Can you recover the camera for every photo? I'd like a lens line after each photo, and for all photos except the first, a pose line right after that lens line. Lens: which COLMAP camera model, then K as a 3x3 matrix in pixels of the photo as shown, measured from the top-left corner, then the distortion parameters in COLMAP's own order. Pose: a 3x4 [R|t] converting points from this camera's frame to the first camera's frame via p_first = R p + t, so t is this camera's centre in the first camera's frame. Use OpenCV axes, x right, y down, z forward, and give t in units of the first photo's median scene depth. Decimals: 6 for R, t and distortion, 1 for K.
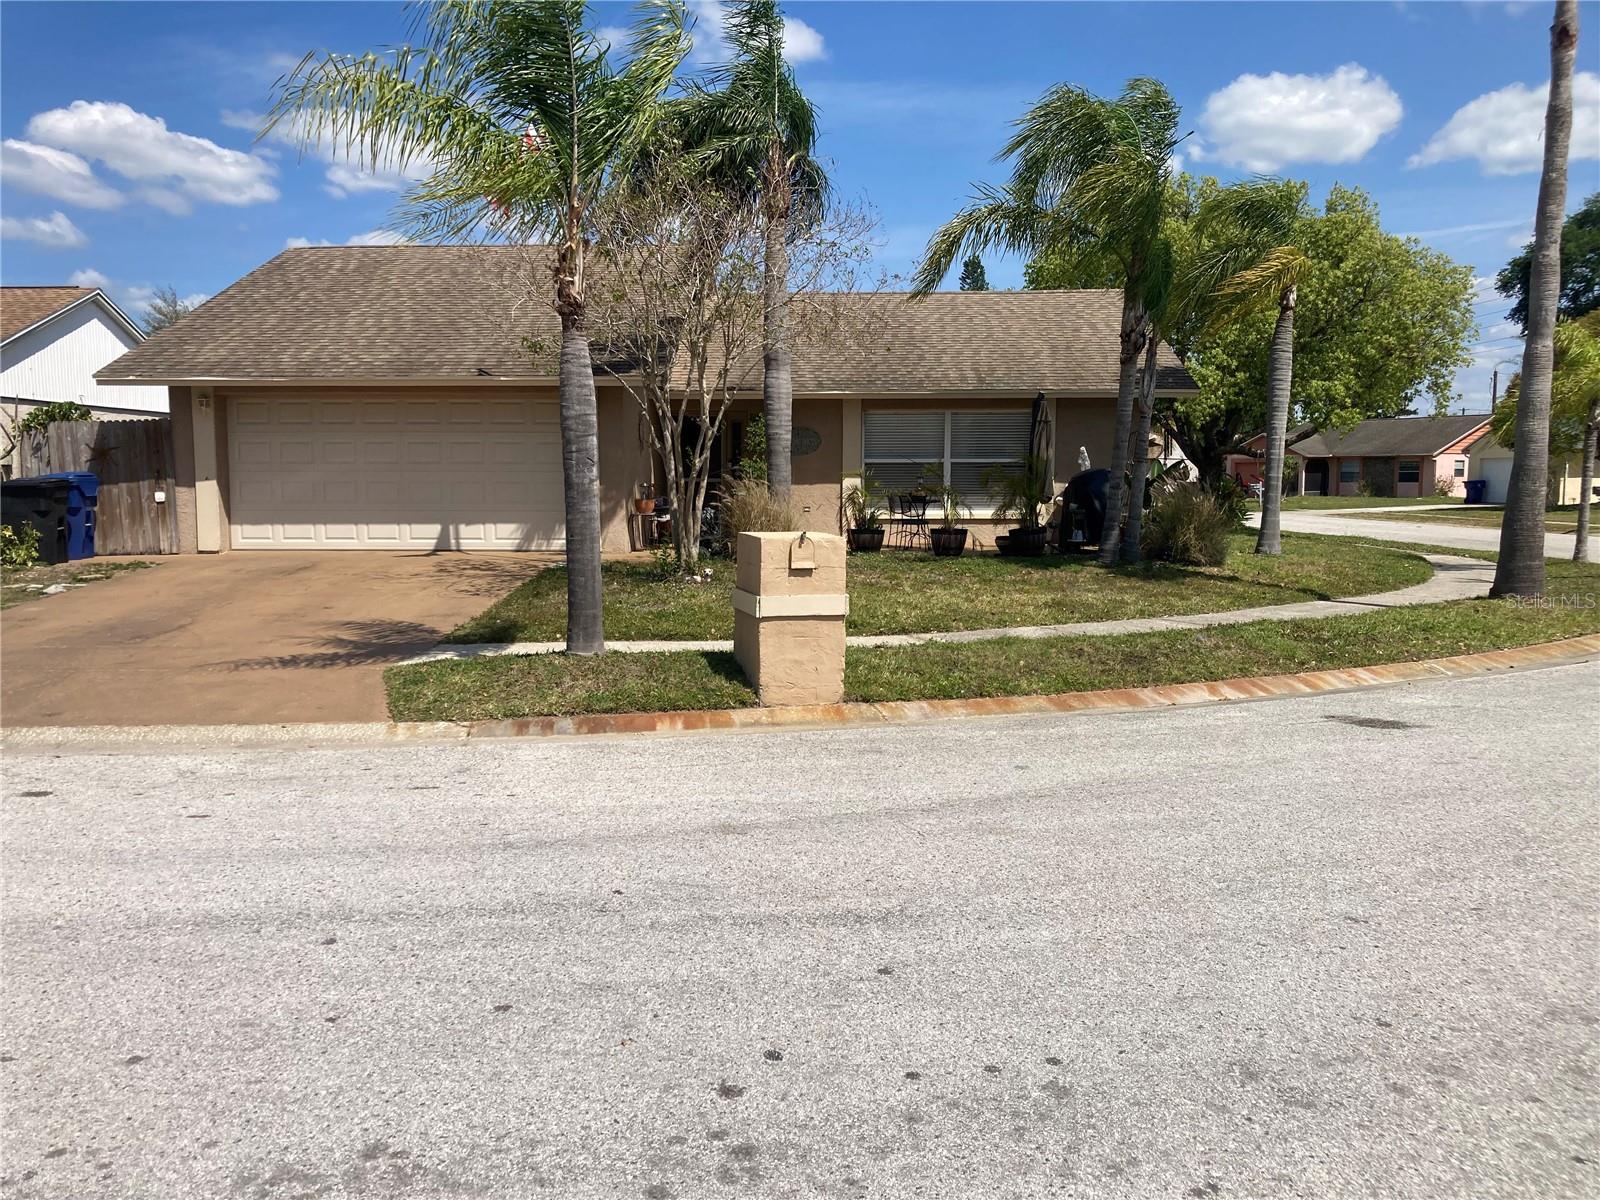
lens RADIAL K [[1329.2, 0, 800.7], [0, 1329.2, 603.0], [0, 0, 1]] dist [0.009802, 0.001341]
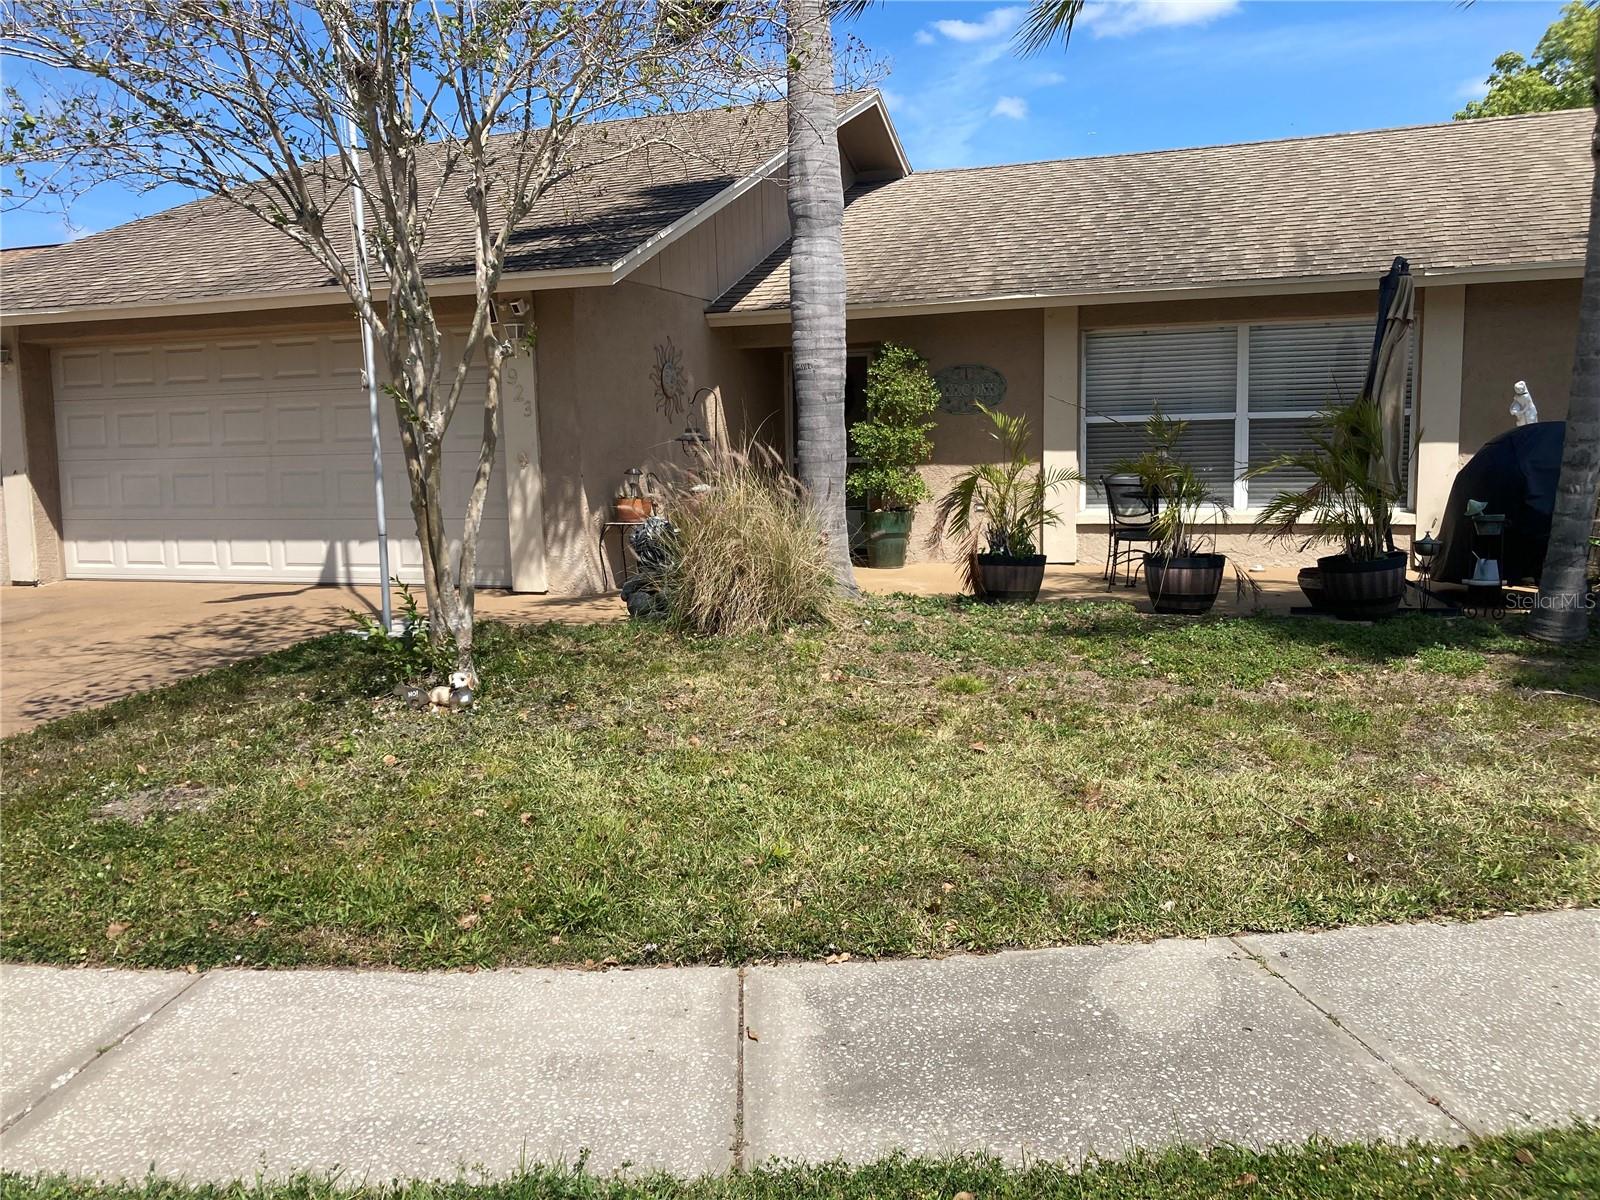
lens RADIAL K [[1329.2, 0, 799.1], [0, 1329.2, 596.8], [0, 0, 1]] dist [0.009802, 0.001341]
pose [[0.948815, 0.015010, -0.315477, 0.127088], [-0.011653, 0.999854, 0.012526, -0.043669], [0.315619, -0.008209, 0.948851, 0.486859]]
